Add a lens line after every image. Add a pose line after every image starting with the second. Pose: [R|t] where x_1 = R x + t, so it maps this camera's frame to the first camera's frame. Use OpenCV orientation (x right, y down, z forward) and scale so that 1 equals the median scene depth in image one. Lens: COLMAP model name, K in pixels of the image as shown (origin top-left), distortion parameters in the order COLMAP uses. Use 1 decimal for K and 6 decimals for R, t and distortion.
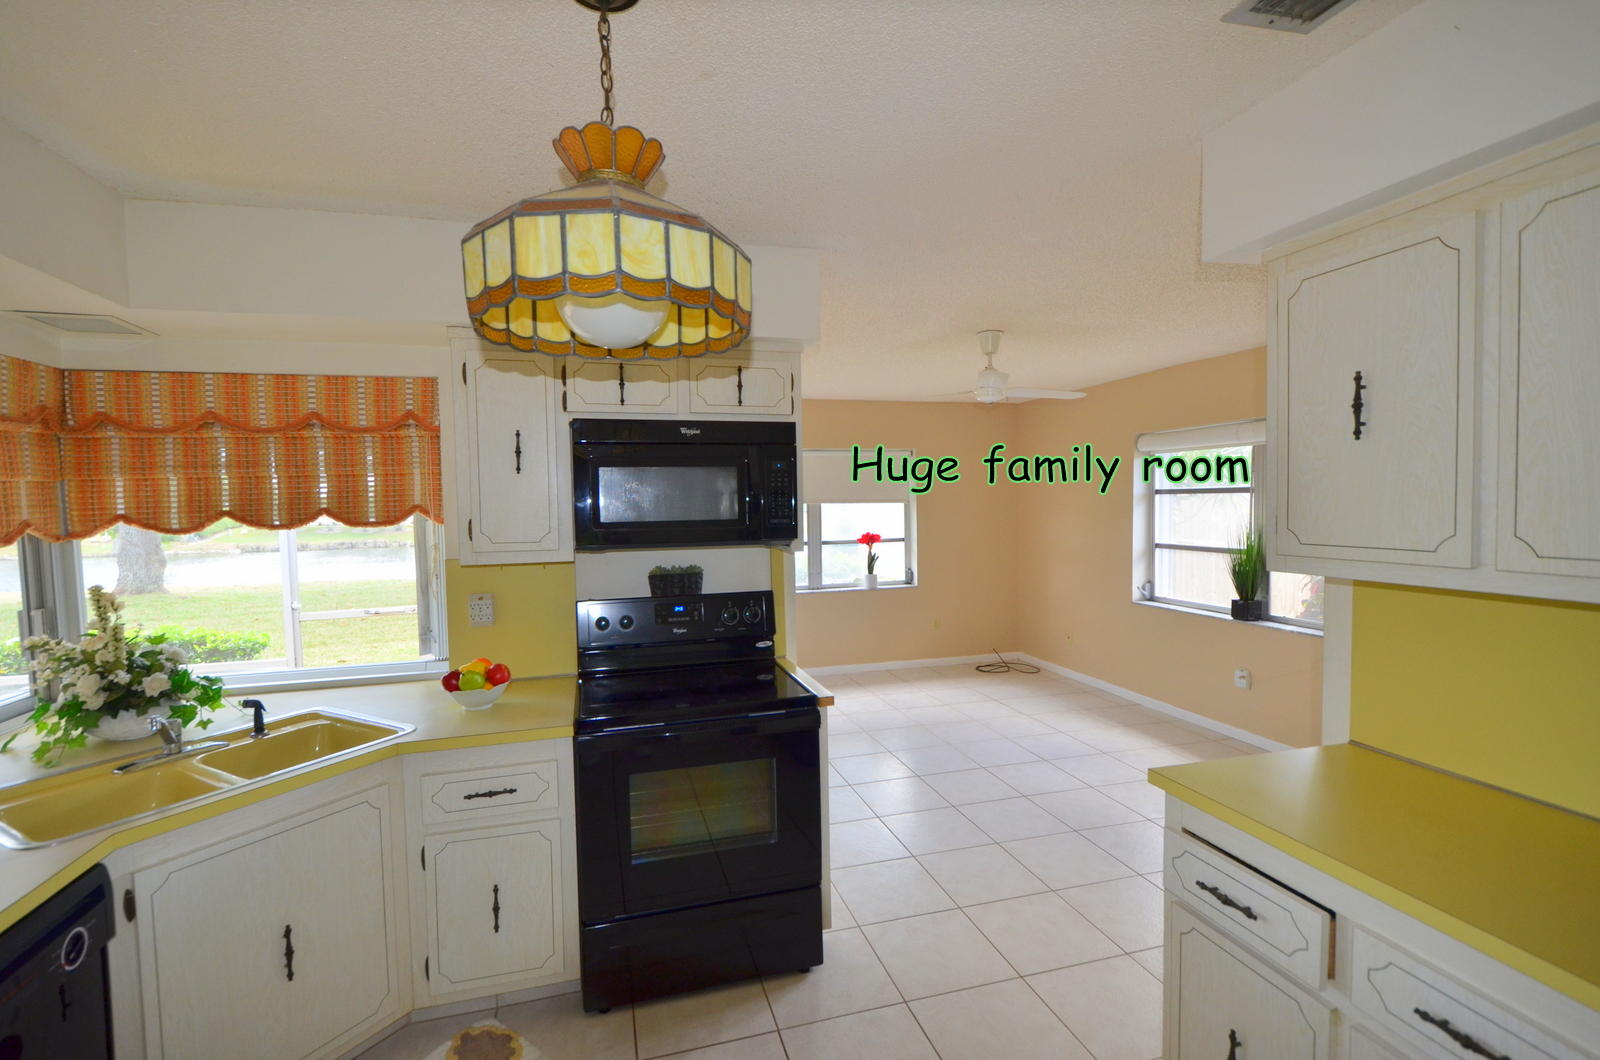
lens RADIAL K [[720.0, 0, 788.1], [0, 720.0, 532.5], [0, 0, 1]] dist [0.008778, -0.006270]
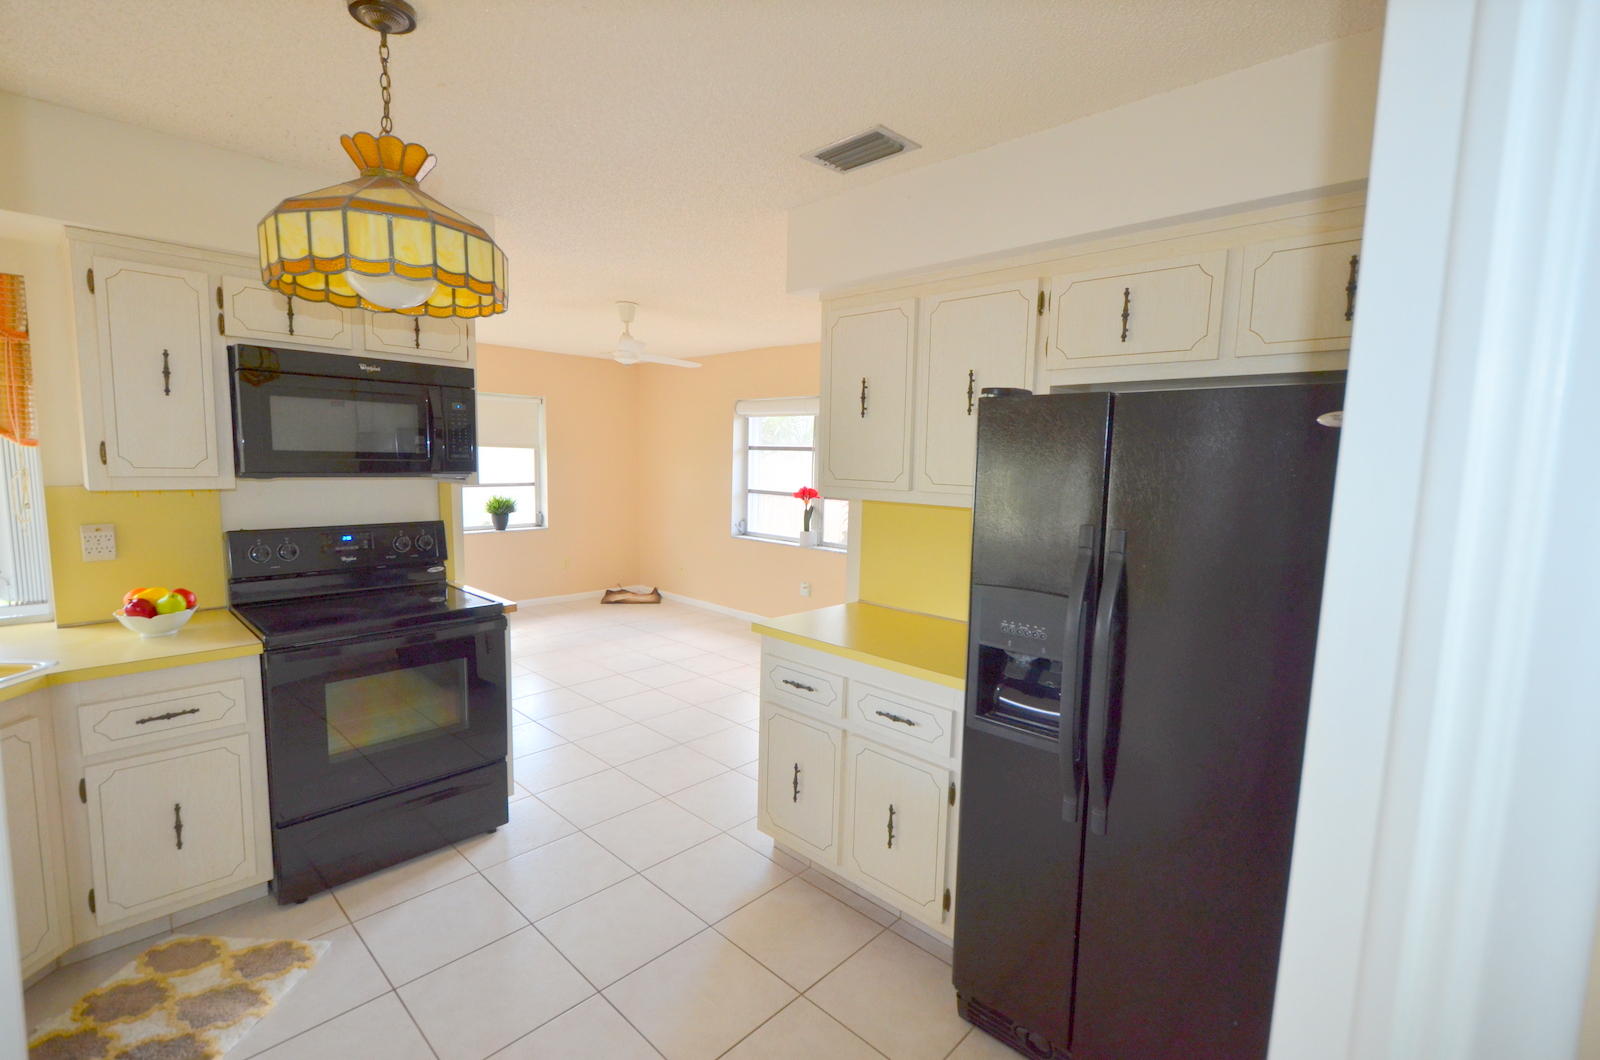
lens RADIAL K [[720.0, 0, 790.8], [0, 720.0, 530.6], [0, 0, 1]] dist [0.008778, -0.006270]
pose [[0.858744, -0.016204, 0.512148, -0.163355], [-0.016467, 0.998111, 0.059191, 0.027879], [-0.512139, -0.059264, 0.856855, -0.267367]]
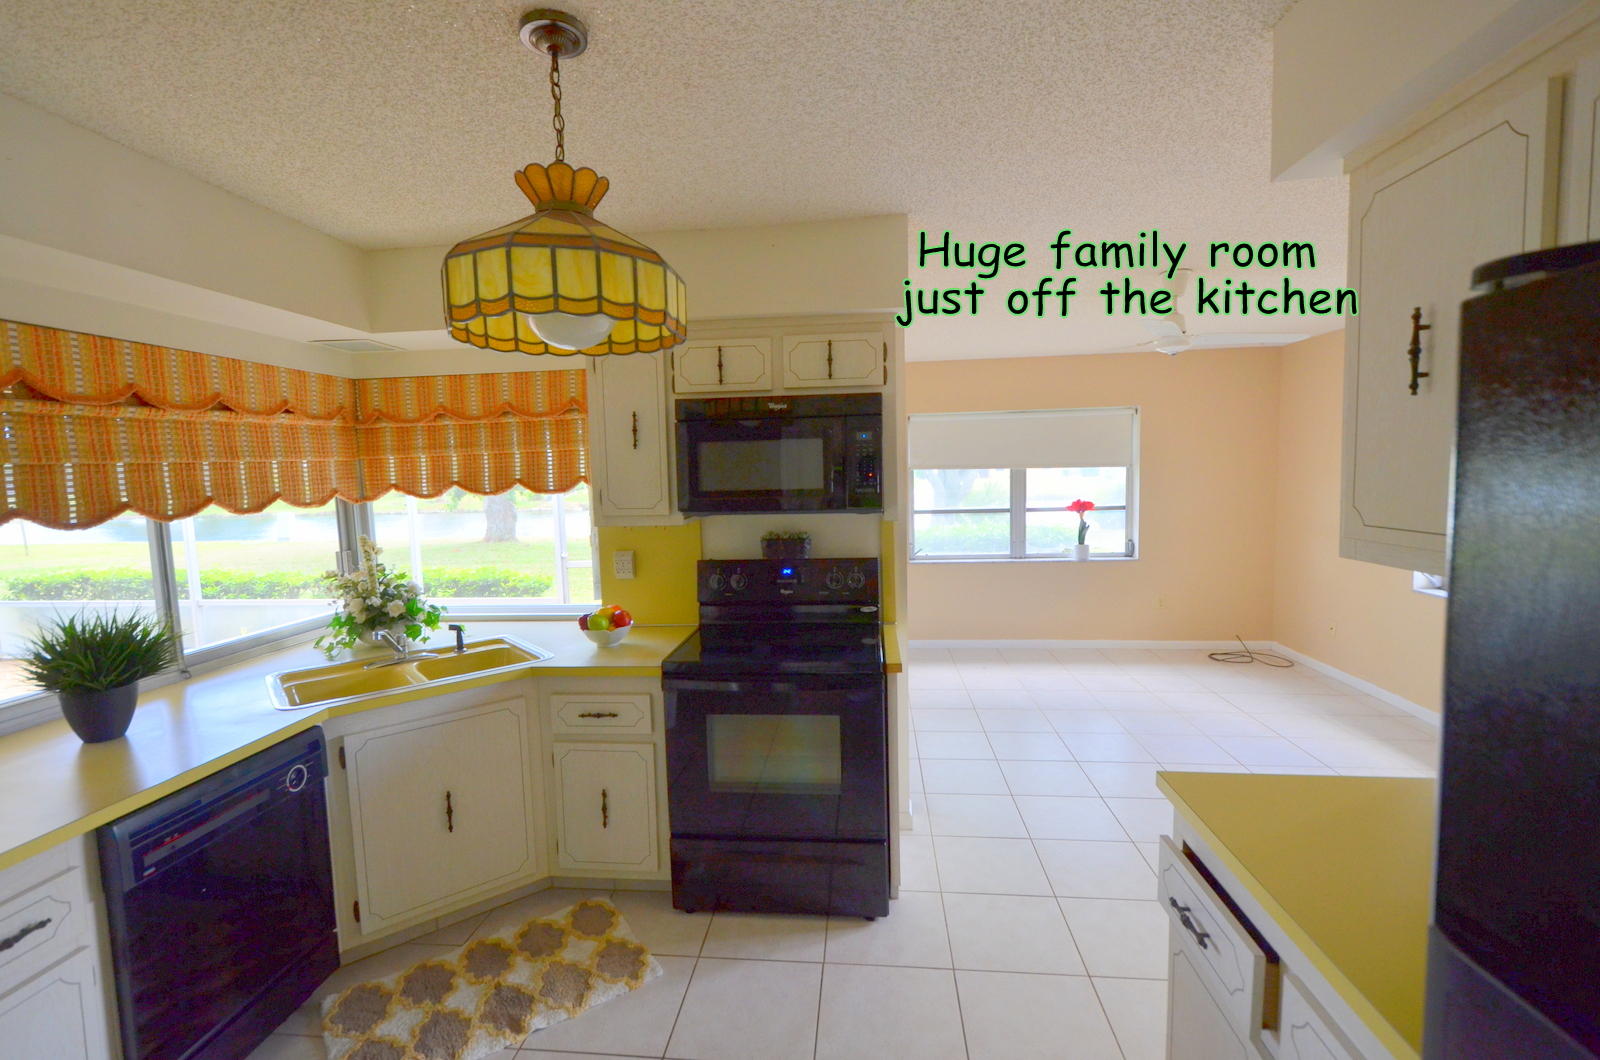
lens RADIAL K [[720.0, 0, 787.3], [0, 720.0, 532.6], [0, 0, 1]] dist [0.008778, -0.006270]
pose [[0.928874, 0.025850, -0.369492, 0.296982], [-0.006760, 0.998579, 0.052868, -0.010443], [0.370334, -0.046610, 0.927729, 0.005811]]
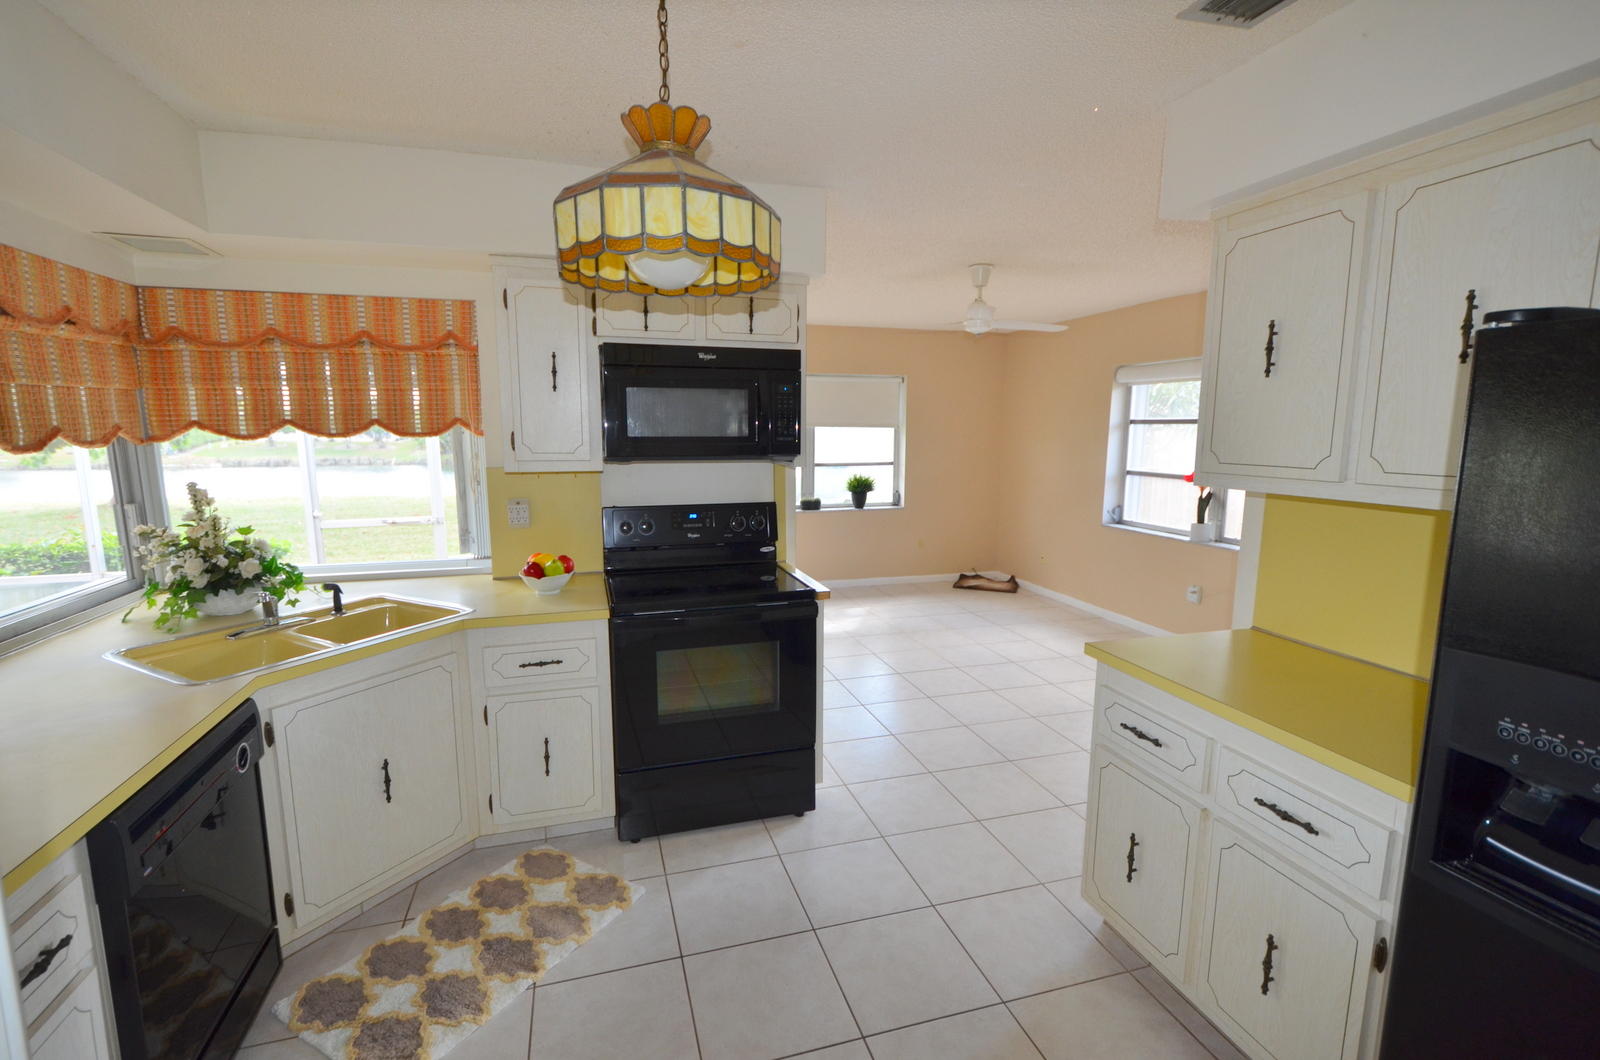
lens RADIAL K [[720.0, 0, 788.4], [0, 720.0, 533.3], [0, 0, 1]] dist [0.008778, -0.006270]
pose [[0.999658, 0.017334, 0.019571, -0.028937], [-0.019274, 0.994420, 0.103722, 0.015615], [-0.017664, -0.104064, 0.994414, -0.153876]]
